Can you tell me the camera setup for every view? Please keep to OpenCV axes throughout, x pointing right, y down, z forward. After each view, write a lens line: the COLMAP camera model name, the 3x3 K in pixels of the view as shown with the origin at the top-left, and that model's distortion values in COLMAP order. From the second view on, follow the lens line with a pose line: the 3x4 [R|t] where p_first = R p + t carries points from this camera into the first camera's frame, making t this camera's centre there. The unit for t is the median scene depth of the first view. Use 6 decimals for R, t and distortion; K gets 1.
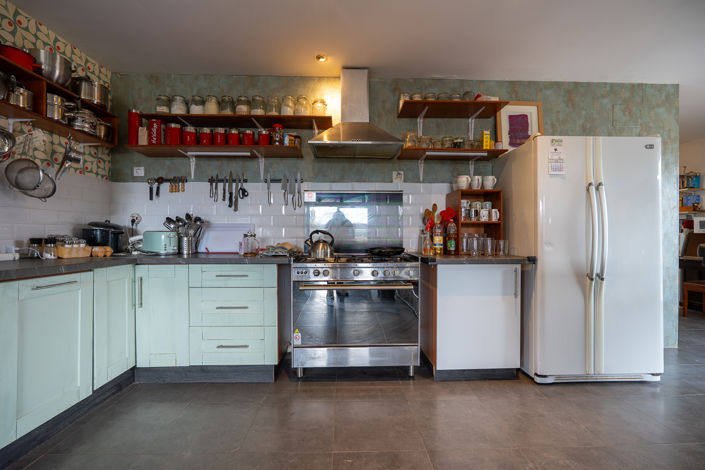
lens RADIAL K [[311.8, 0, 357.4], [0, 311.8, 238.0], [0, 0, 1]] dist [-0.009741, 0.000367]
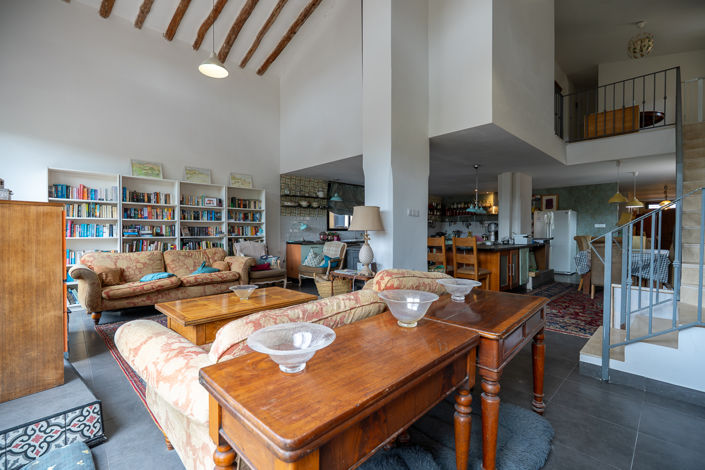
lens RADIAL K [[311.8, 0, 351.1], [0, 311.8, 235.2], [0, 0, 1]] dist [-0.009741, 0.000367]
pose [[0.660029, 0.009873, -0.751175, 1.716691], [-0.006954, 0.999951, 0.007032, -0.021850], [0.751208, 0.000582, 0.660065, -2.939576]]
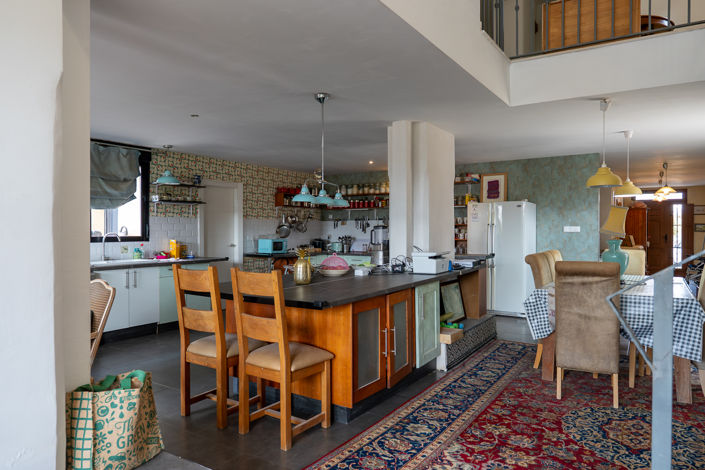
lens RADIAL K [[472.7, 0, 352.4], [0, 472.7, 234.4], [0, 0, 1]] dist [-0.008716, -0.002261]
pose [[0.820799, 0.001419, -0.571215, 1.535057], [-0.001112, 0.999999, 0.000888, -0.083561], [0.571216, -0.000094, 0.820800, -1.917041]]
